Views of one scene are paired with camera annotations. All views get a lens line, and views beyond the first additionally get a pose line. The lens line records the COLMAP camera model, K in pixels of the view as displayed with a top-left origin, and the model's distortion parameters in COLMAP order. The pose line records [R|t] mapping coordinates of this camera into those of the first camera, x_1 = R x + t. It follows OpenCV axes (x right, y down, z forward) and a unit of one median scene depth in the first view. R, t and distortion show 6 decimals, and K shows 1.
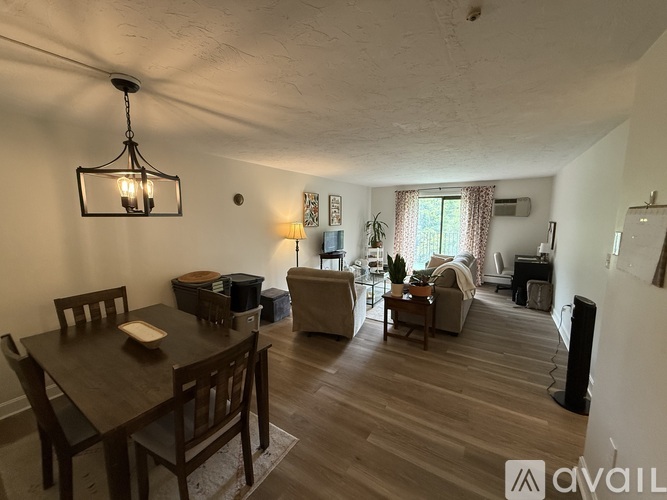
lens RADIAL K [[265.9, 0, 332.7], [0, 265.9, 250.3], [0, 0, 1]] dist [0.011670, -0.000405]
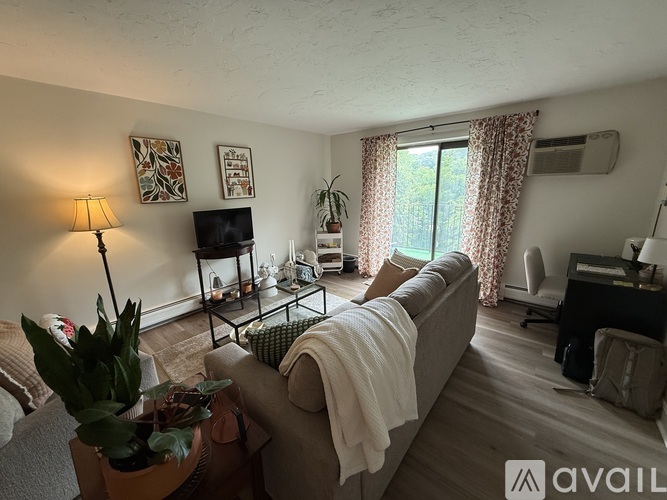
lens RADIAL K [[265.9, 0, 333.9], [0, 265.9, 247.8], [0, 0, 1]] dist [0.011670, -0.000405]
pose [[0.991165, 0.007787, -0.132406, 0.305402], [0.006075, 0.994563, 0.103961, -0.046194], [0.132495, -0.103847, 0.985729, 0.443789]]
